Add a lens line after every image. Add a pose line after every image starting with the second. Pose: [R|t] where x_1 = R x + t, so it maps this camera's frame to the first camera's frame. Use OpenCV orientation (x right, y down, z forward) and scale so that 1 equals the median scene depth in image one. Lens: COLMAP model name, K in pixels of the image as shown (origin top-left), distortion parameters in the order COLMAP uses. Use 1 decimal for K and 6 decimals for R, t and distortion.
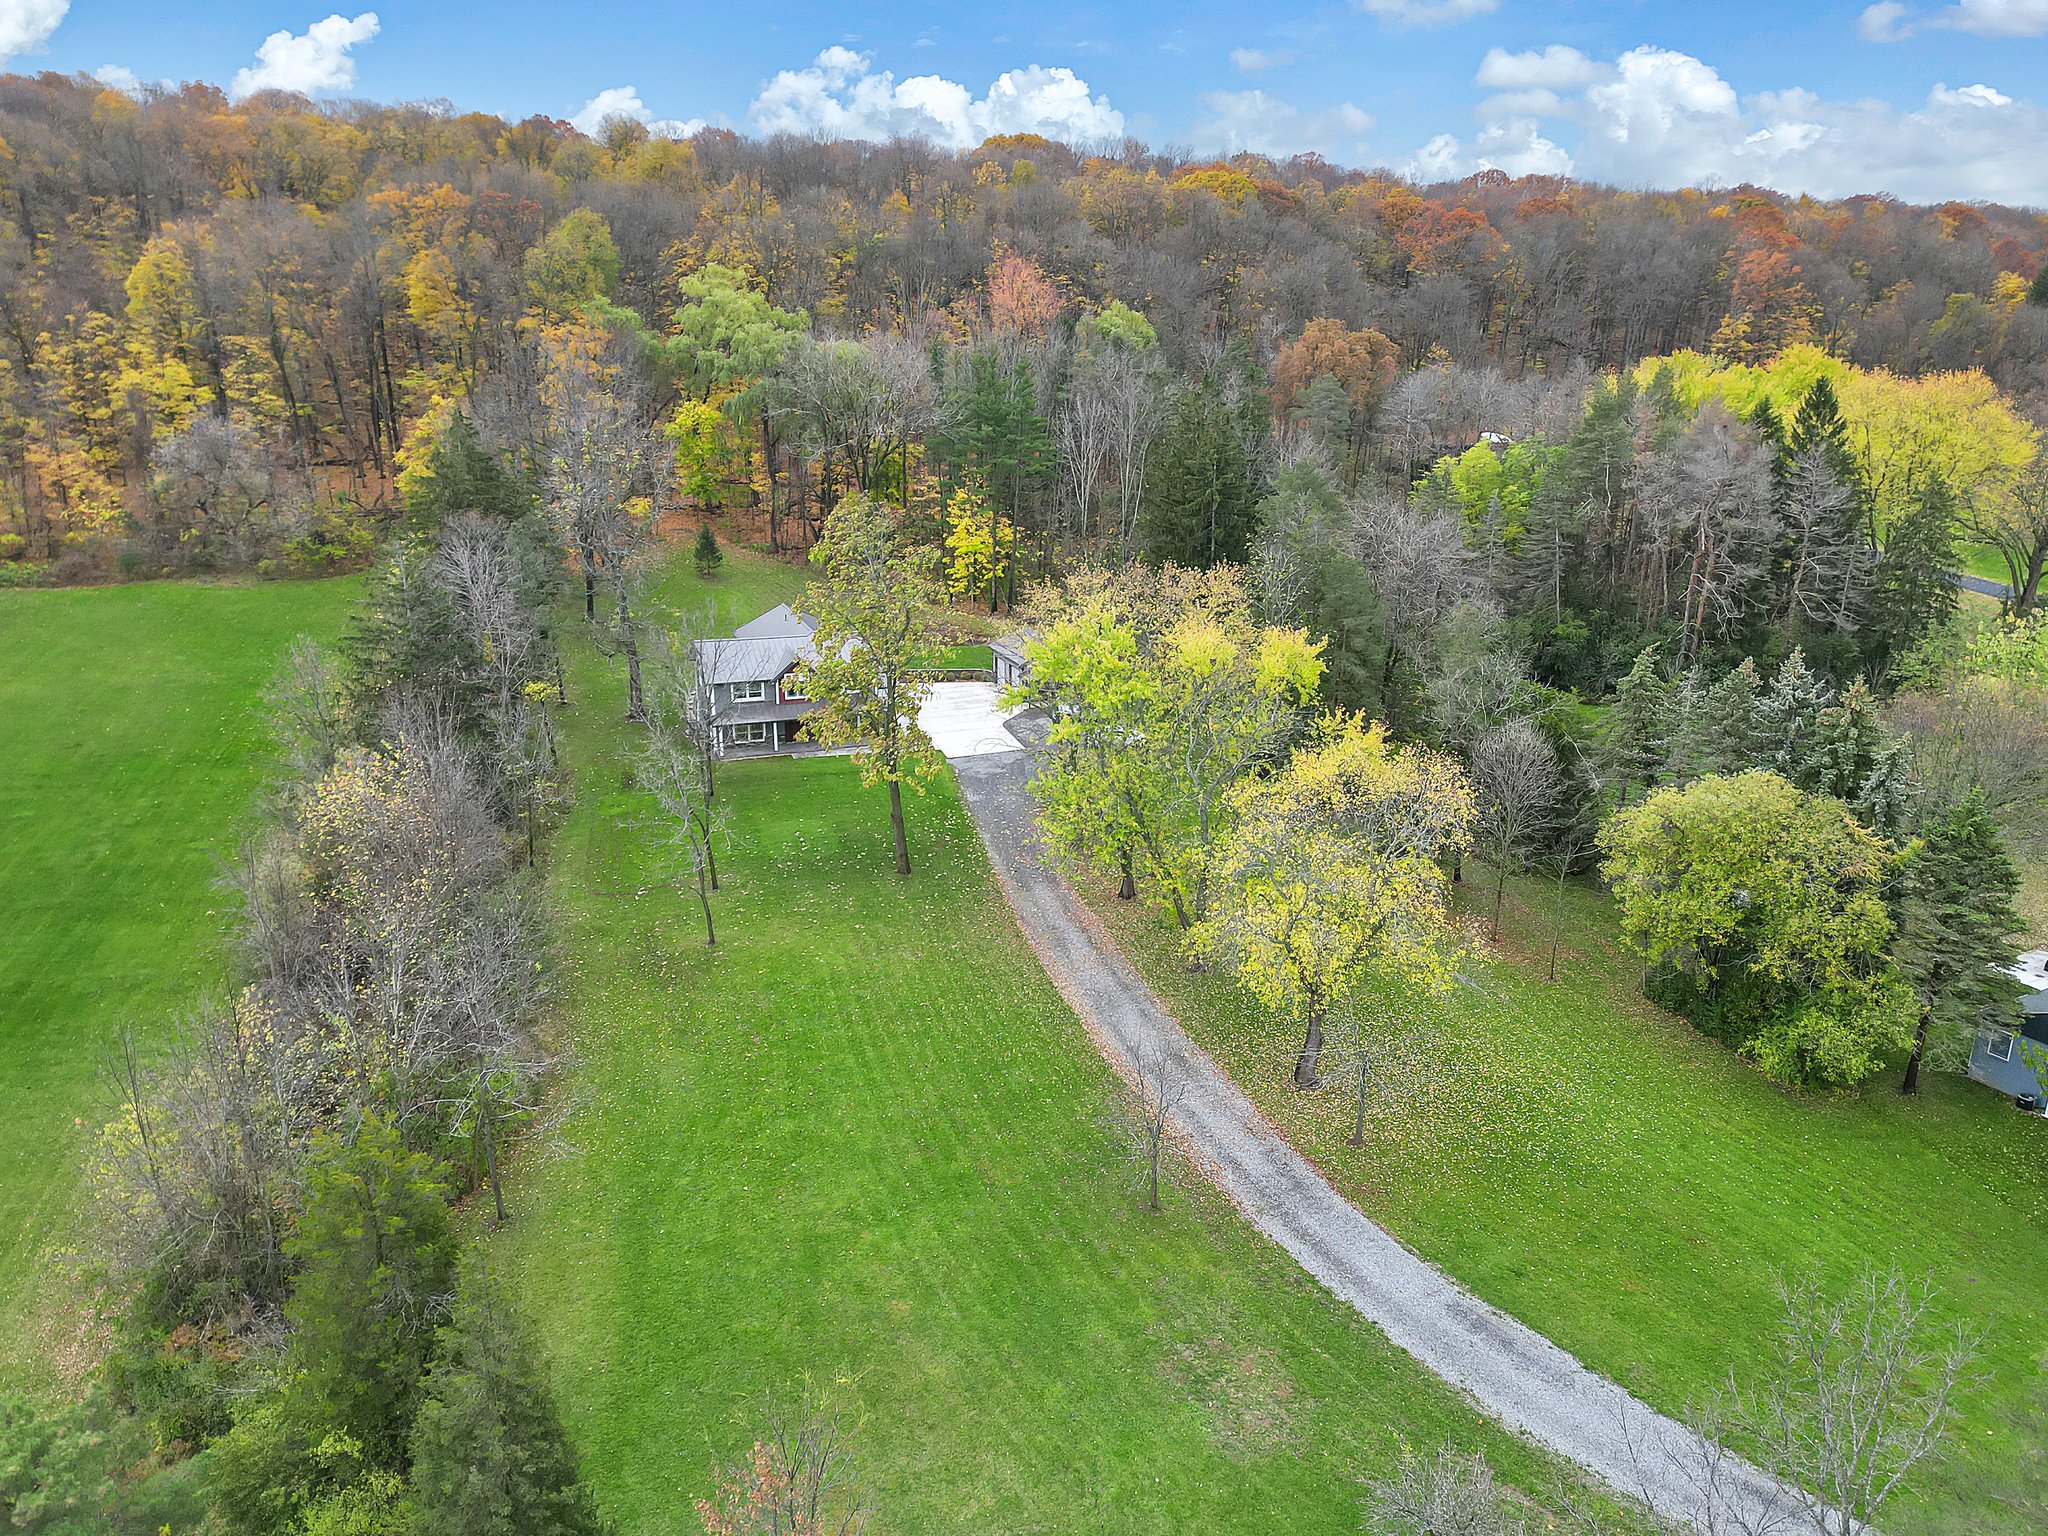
lens RADIAL K [[1453.8, 0, 1024.0], [0, 1453.8, 768.0], [0, 0, 1]] dist [0.079985, -0.076905]
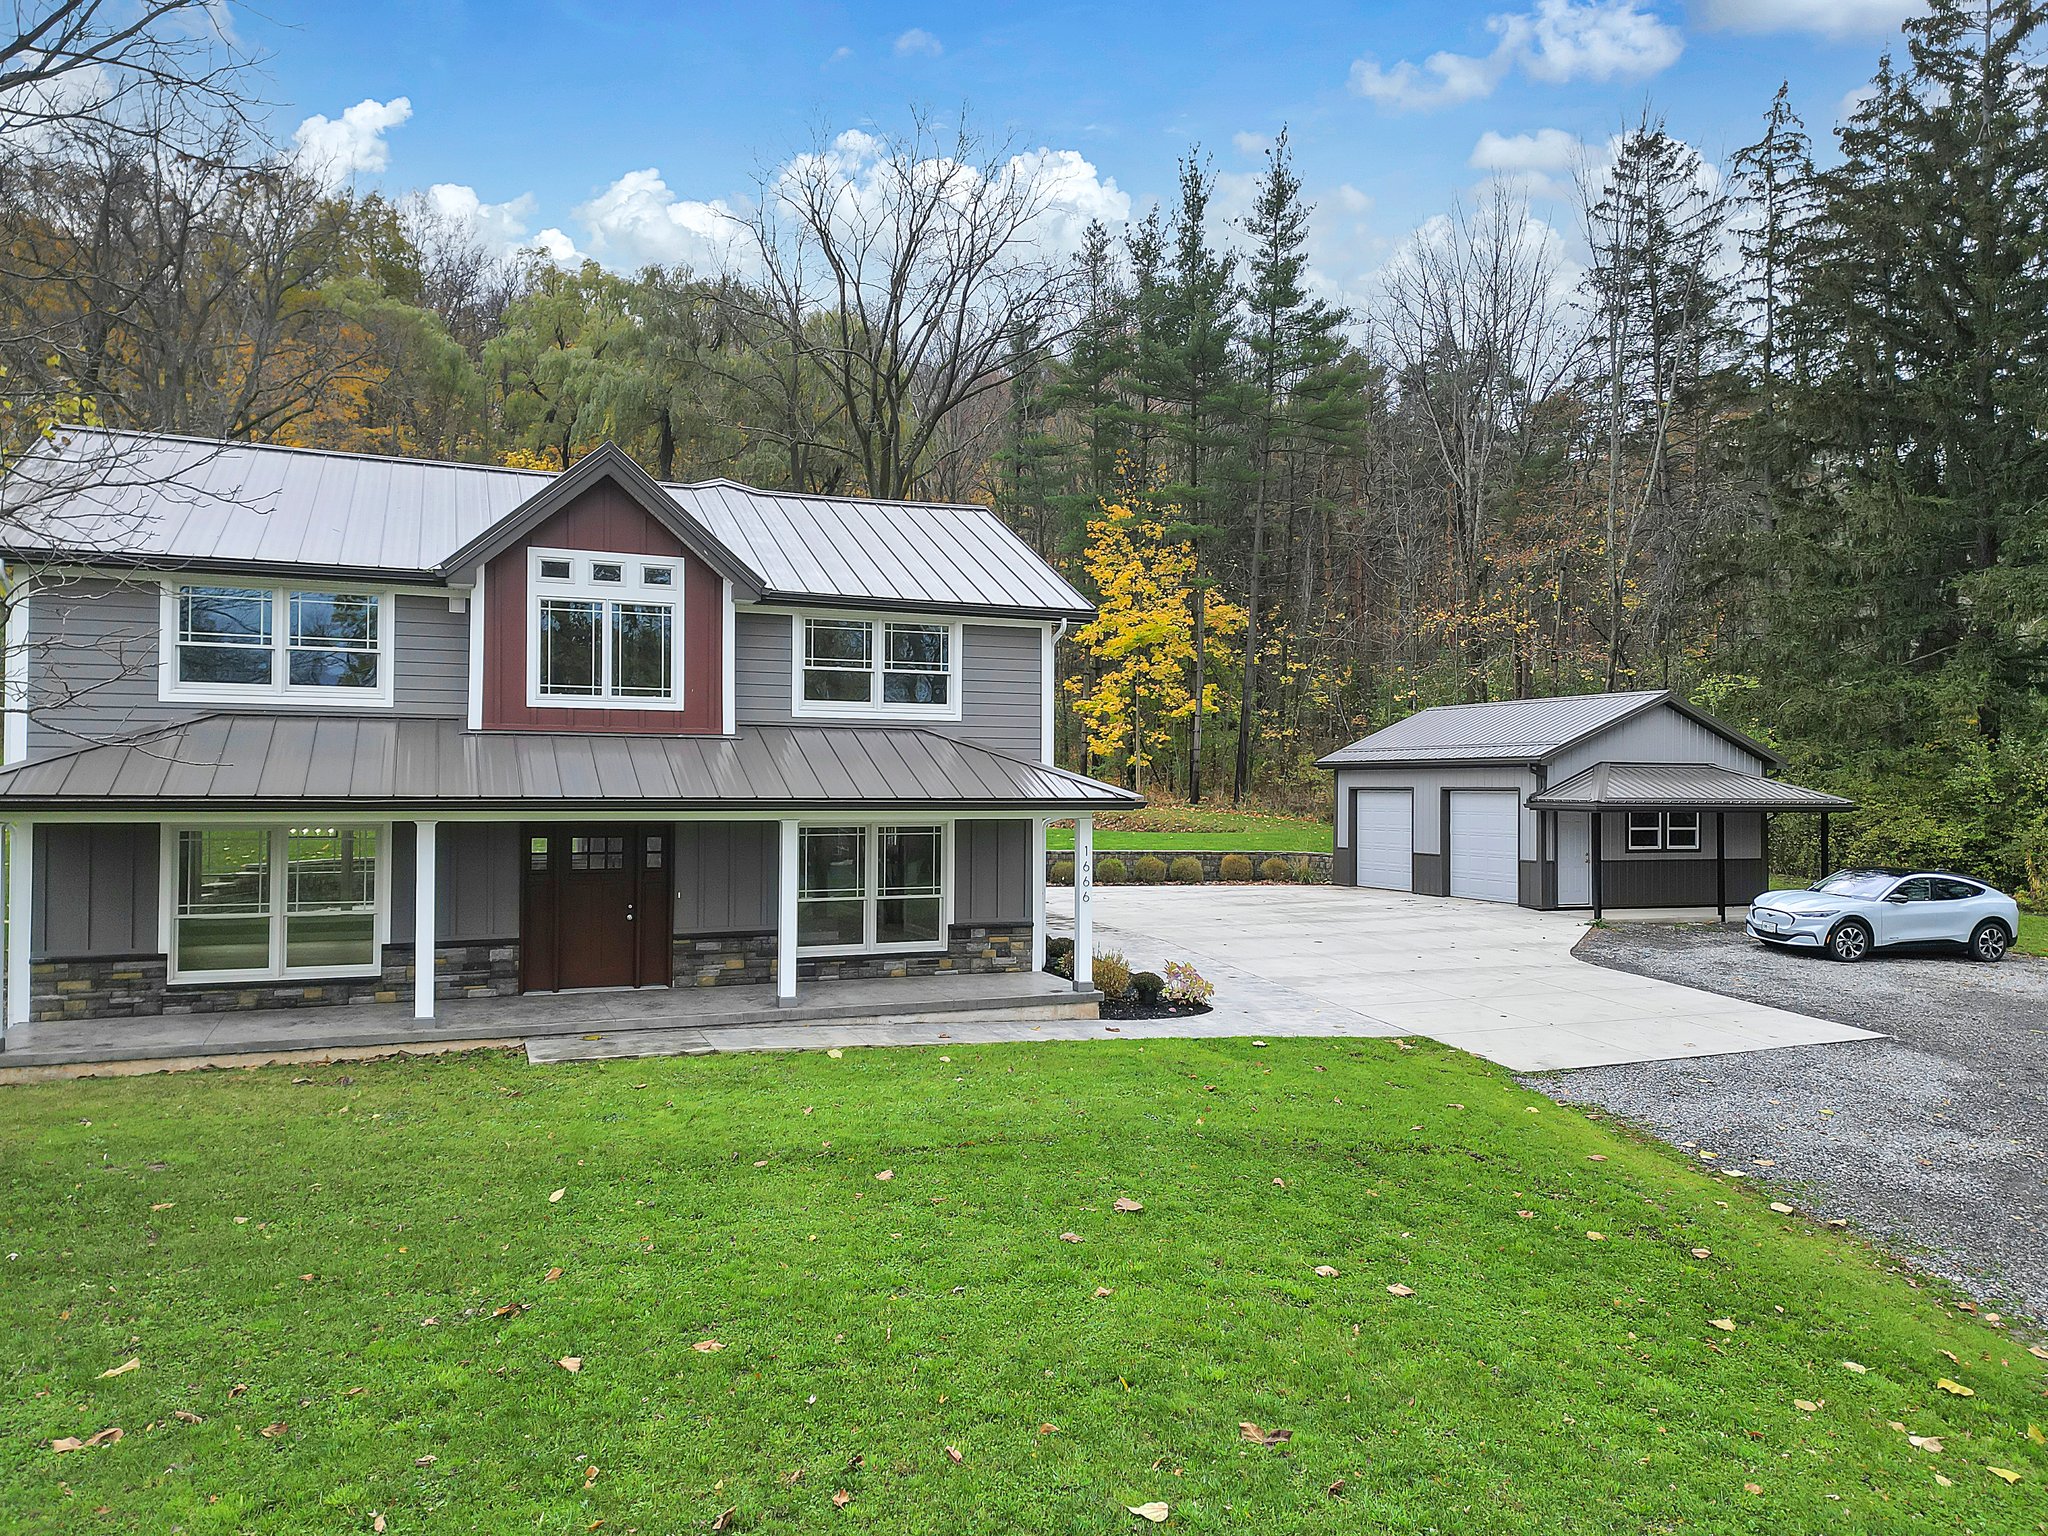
lens RADIAL K [[1453.8, 0, 1024.0], [0, 1453.8, 768.0], [0, 0, 1]] dist [0.079985, -0.076905]
pose [[0.999718, 0.007897, 0.022395, -0.095064], [-0.000734, 0.952901, -0.303282, 0.006076], [-0.023736, 0.303180, 0.952638, 0.712231]]
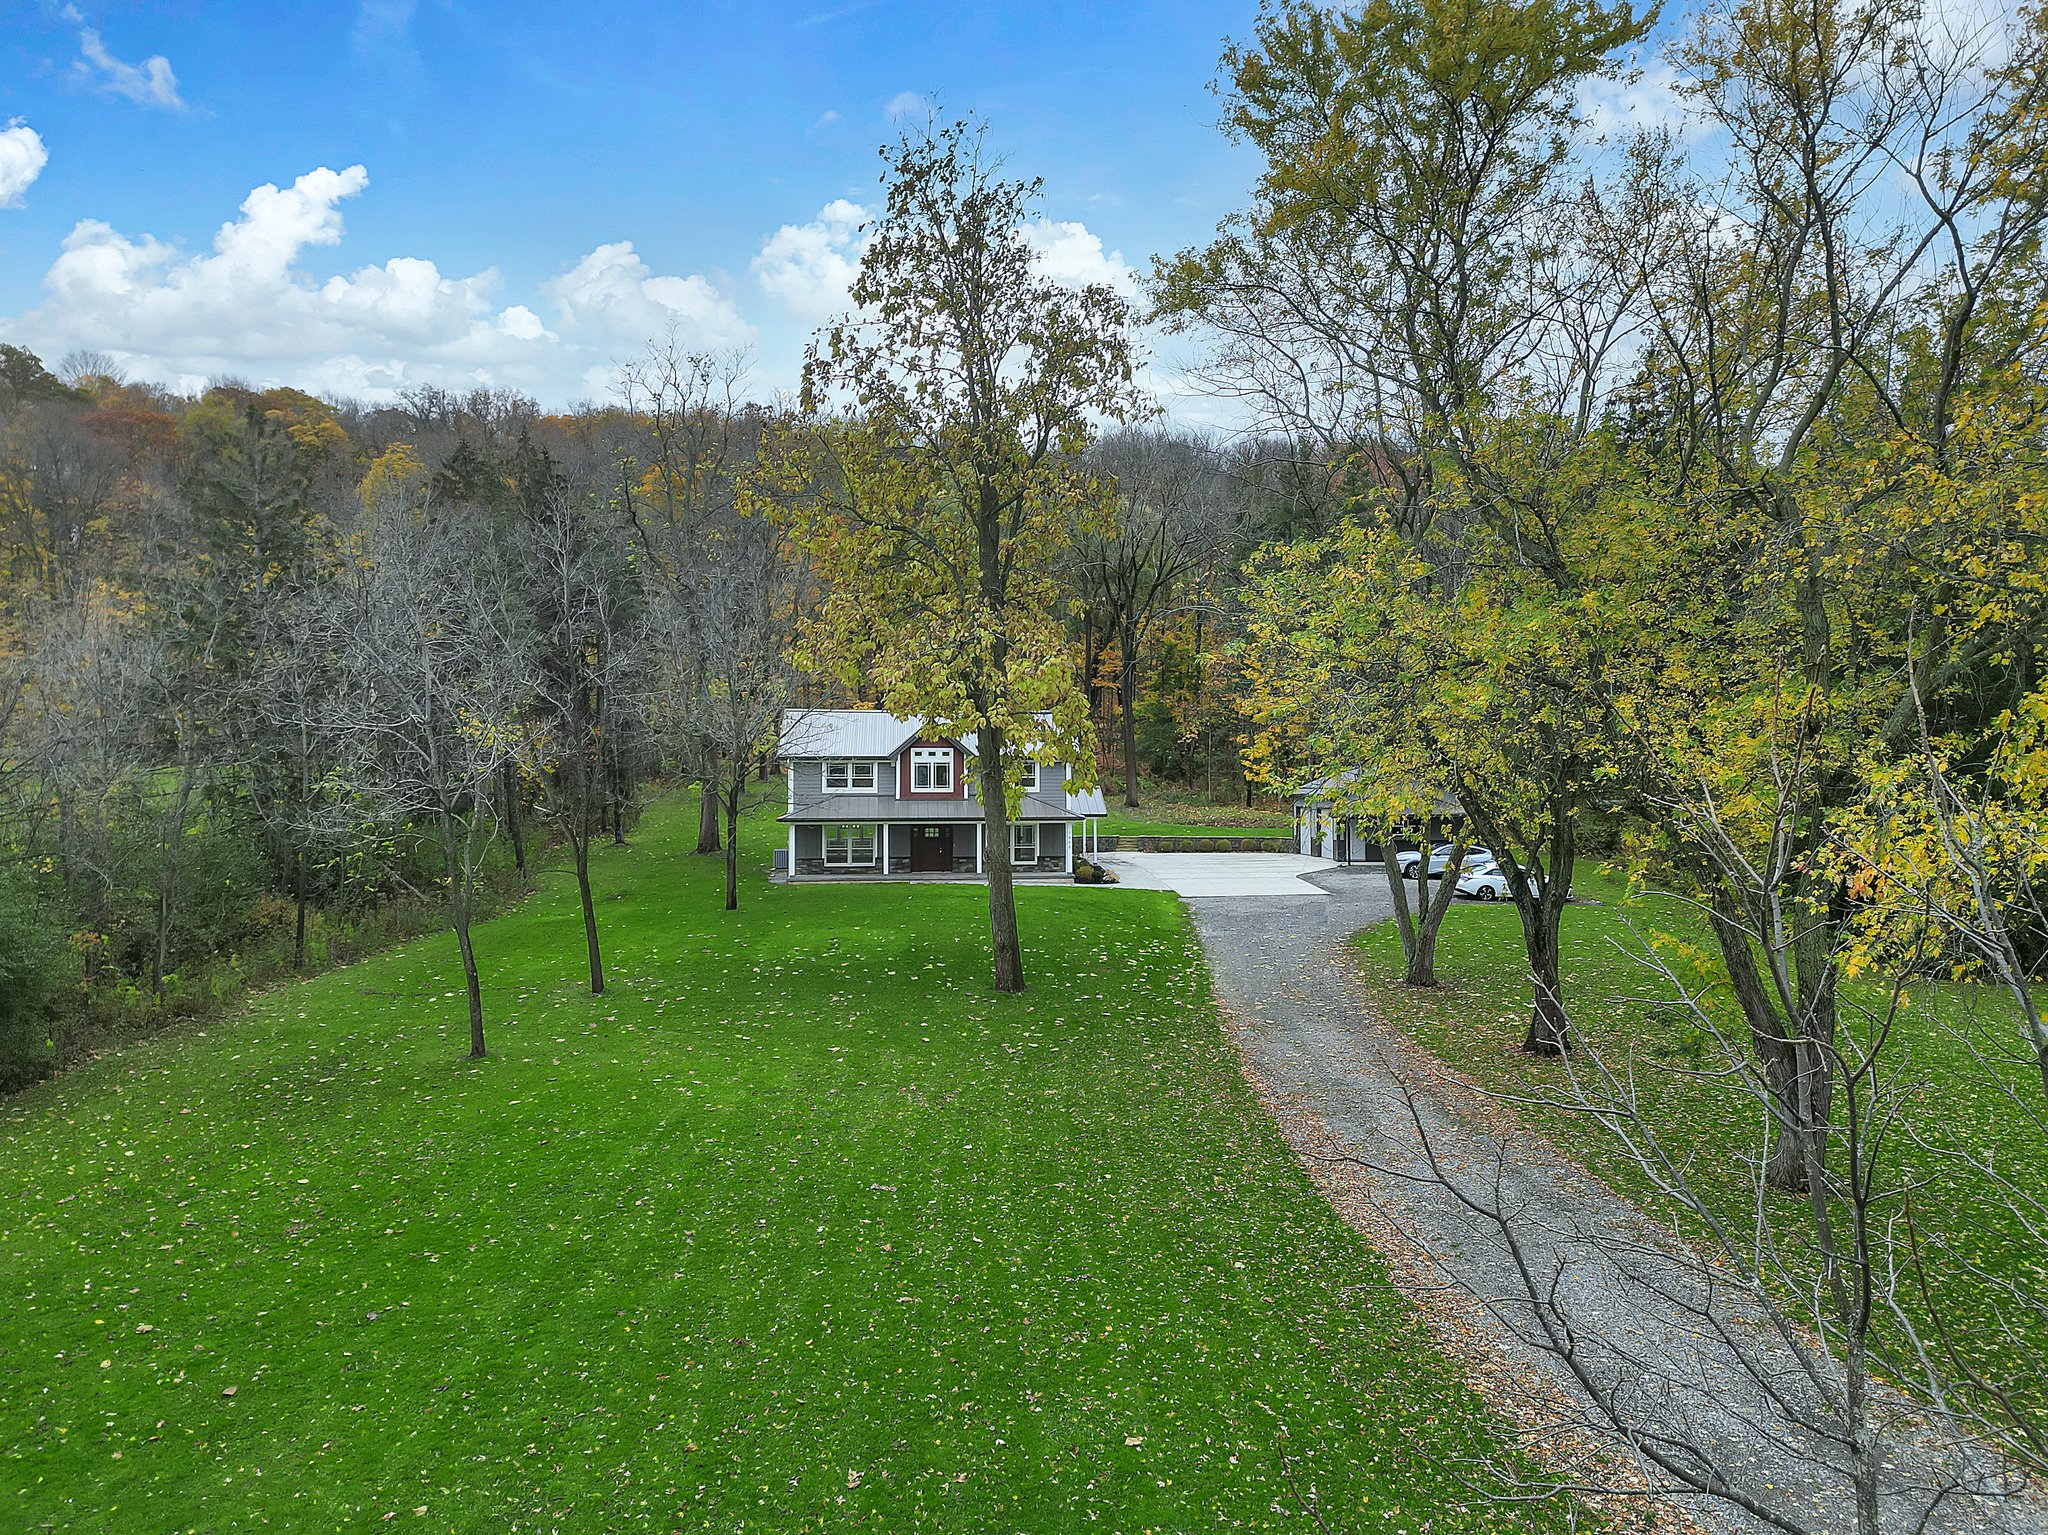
lens RADIAL K [[1453.8, 0, 1024.0], [0, 1453.8, 767.5], [0, 0, 1]] dist [0.079985, -0.076905]
pose [[0.967479, -0.005538, -0.252893, 0.023903], [-0.072333, 0.951956, -0.297570, 0.095604], [0.242391, 0.306185, 0.920596, 0.393125]]
